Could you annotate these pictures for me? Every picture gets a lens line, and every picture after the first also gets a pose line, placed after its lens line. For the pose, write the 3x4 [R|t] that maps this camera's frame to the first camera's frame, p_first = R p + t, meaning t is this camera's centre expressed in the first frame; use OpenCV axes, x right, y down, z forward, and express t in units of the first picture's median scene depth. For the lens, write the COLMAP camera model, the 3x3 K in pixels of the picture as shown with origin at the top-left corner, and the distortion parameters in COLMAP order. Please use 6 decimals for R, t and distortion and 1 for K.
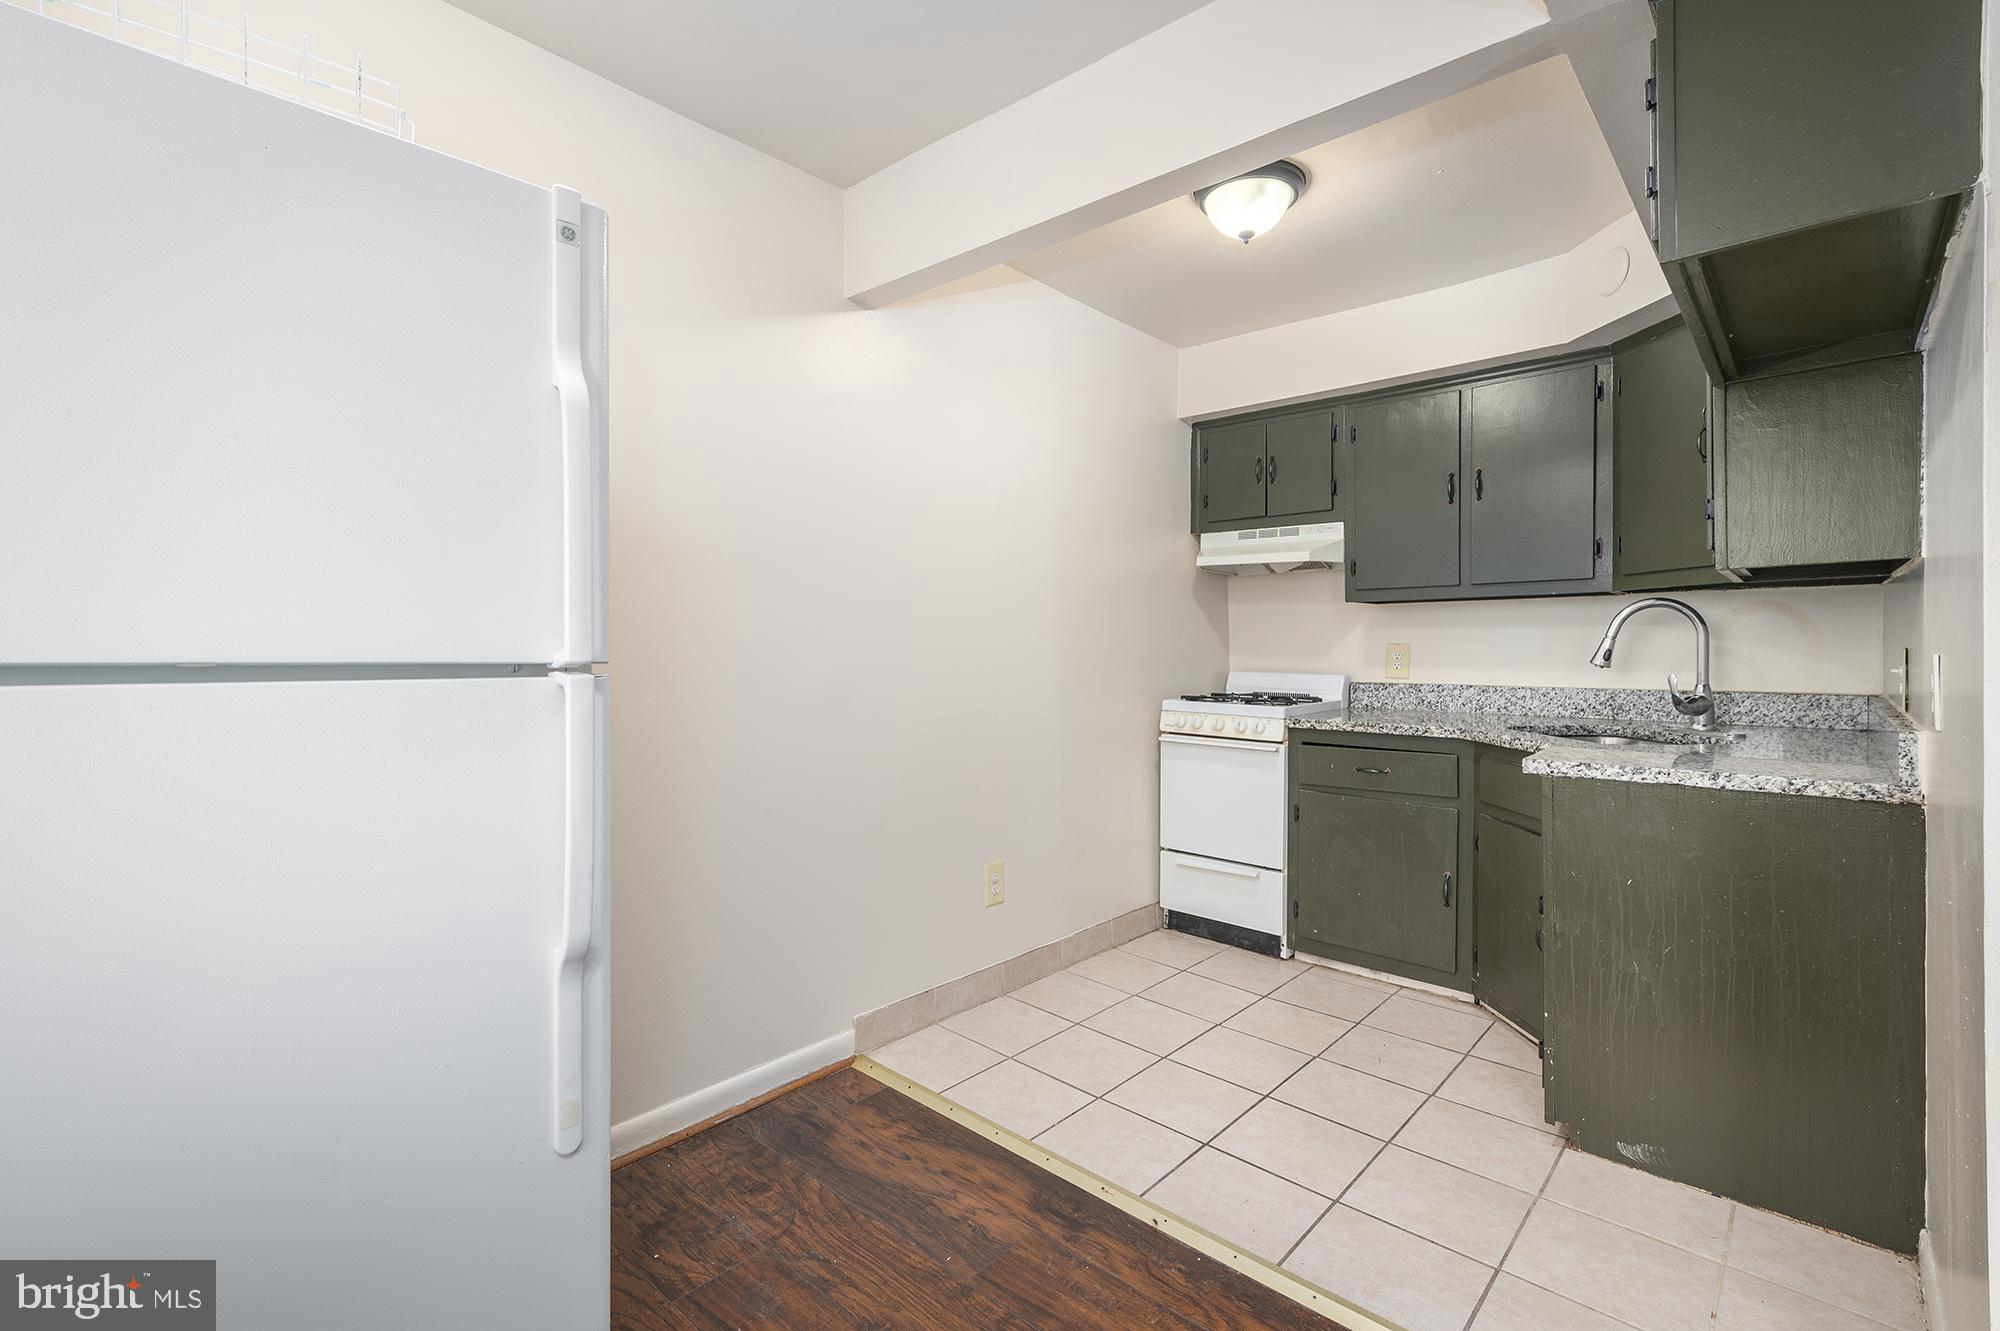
lens RADIAL K [[910.5, 0, 999.9], [0, 910.5, 651.2], [0, 0, 1]] dist [-0.000114, -0.000133]
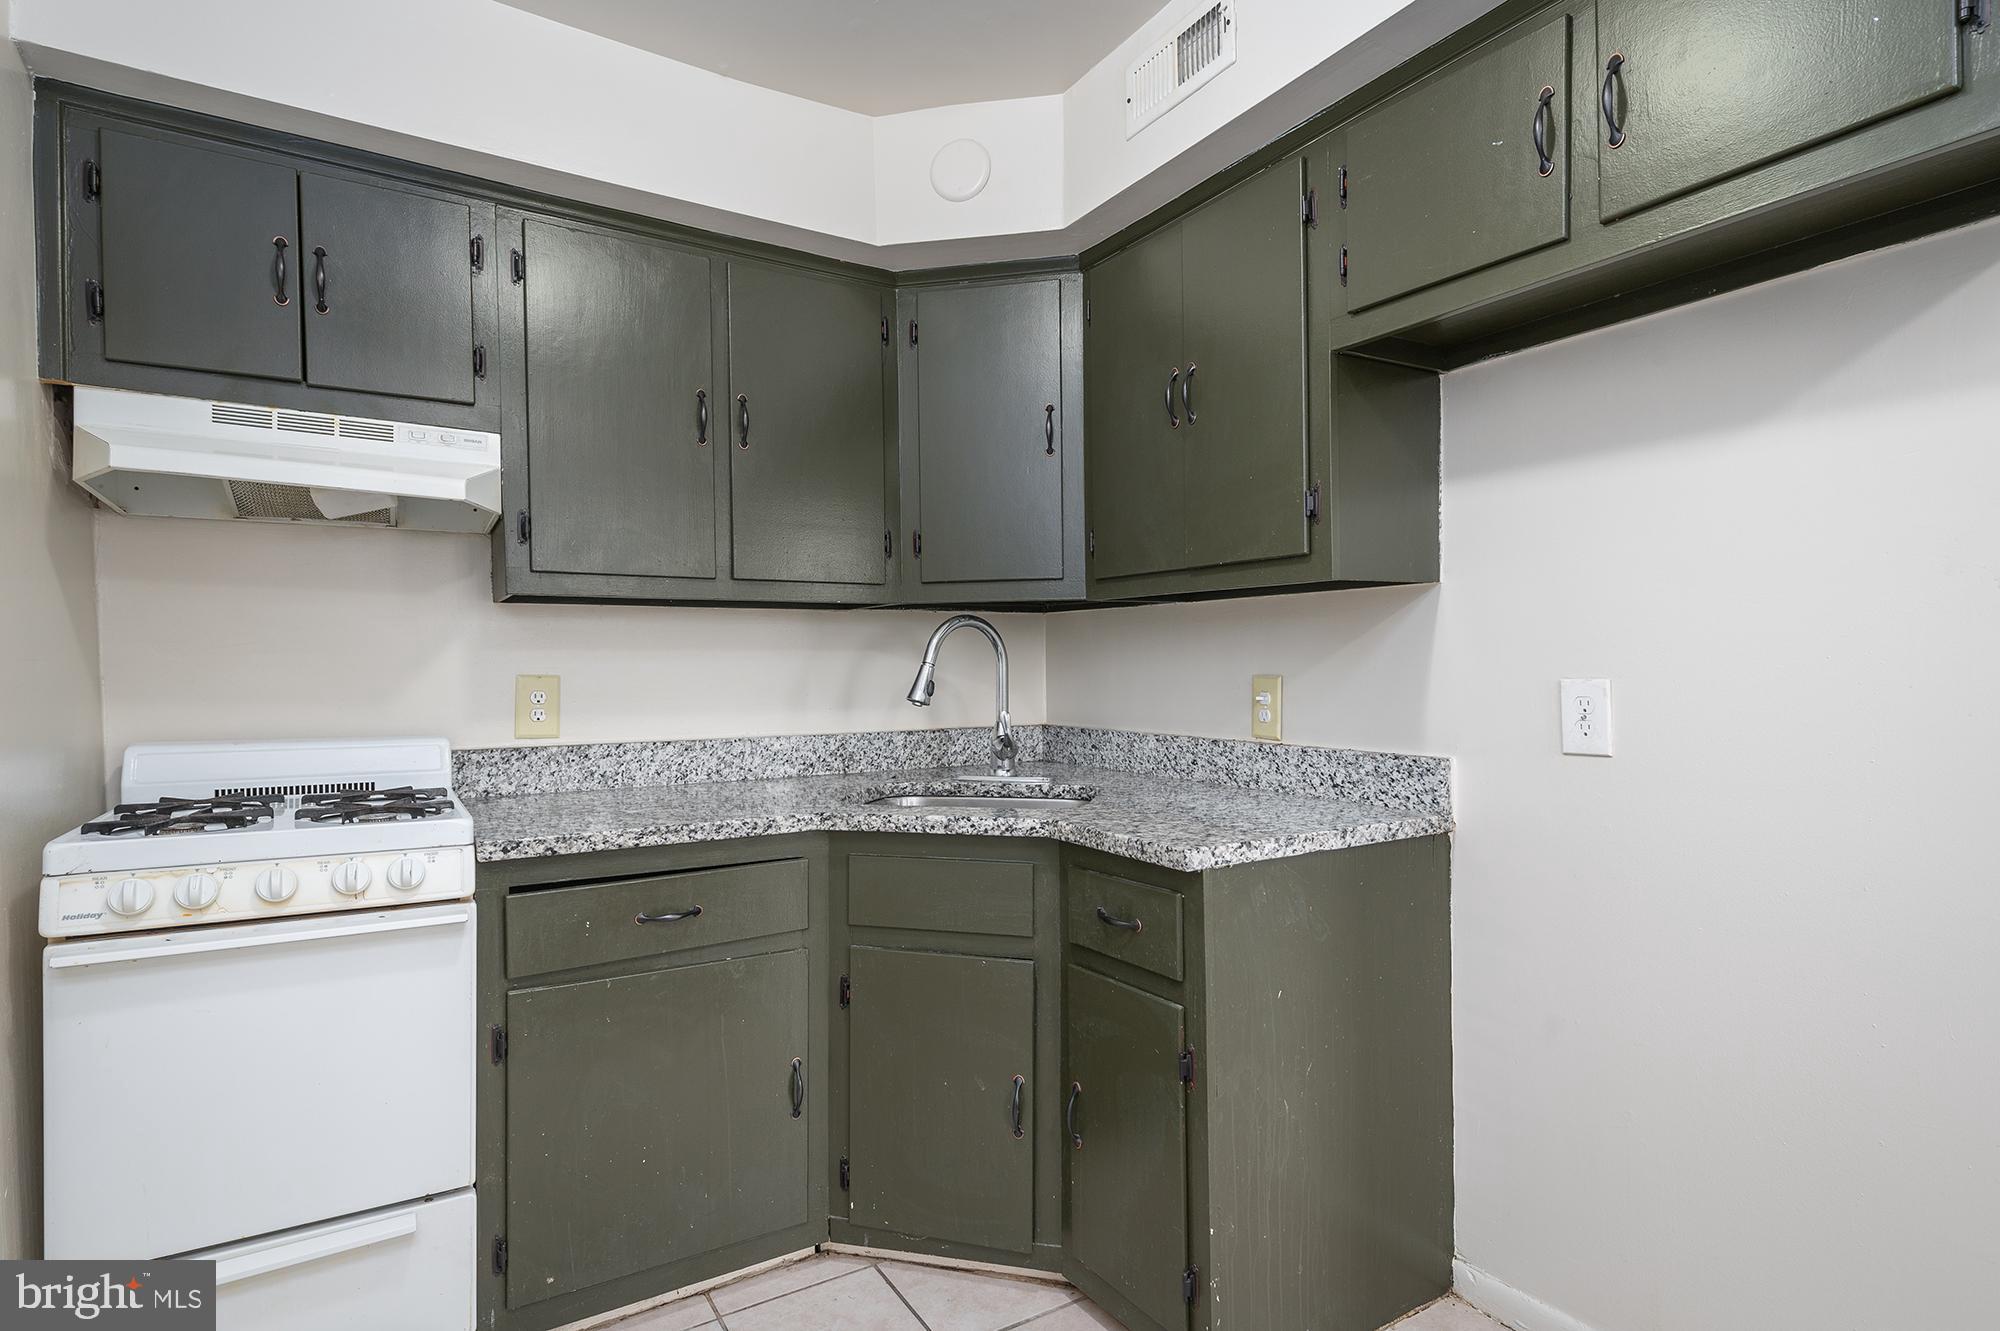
lens RADIAL K [[1026.4, 0, 1001.8], [0, 1026.4, 675.9], [0, 0, 1]] dist [0.005724, -0.001332]
pose [[0.266688, -0.004785, 0.963771, -0.103888], [0.014264, 0.999898, 0.001017, -0.004877], [-0.963677, 0.013476, 0.266729, 0.613901]]
